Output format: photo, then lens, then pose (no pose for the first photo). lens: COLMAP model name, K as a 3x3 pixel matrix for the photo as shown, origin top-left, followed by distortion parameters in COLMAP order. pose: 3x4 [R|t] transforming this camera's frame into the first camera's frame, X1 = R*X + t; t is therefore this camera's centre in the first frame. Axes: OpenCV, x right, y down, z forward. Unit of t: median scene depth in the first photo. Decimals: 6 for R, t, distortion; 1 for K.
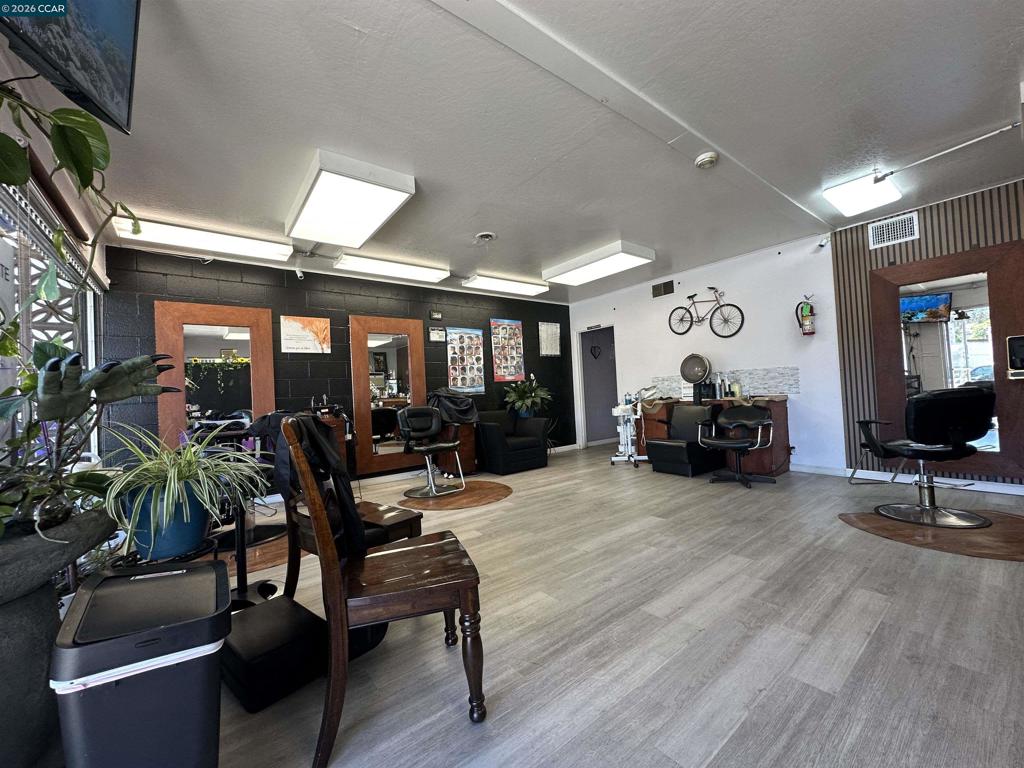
lens RADIAL K [[409.9, 0, 513.2], [0, 409.9, 384.4], [0, 0, 1]] dist [-0.004617, 0.000076]
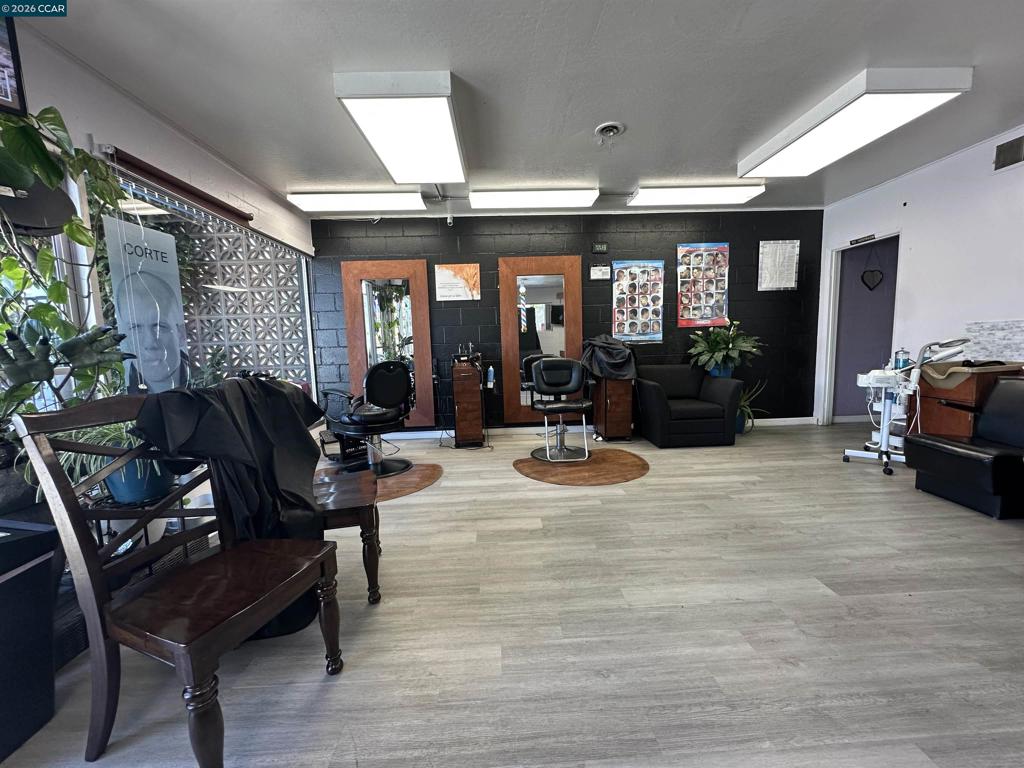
lens RADIAL K [[409.9, 0, 512.3], [0, 409.9, 384.2], [0, 0, 1]] dist [-0.004617, 0.000076]
pose [[0.809794, 0.089246, -0.579887, 0.182913], [0.001236, 0.988102, 0.153796, -0.022725], [0.586713, -0.125260, 0.800048, 0.198040]]
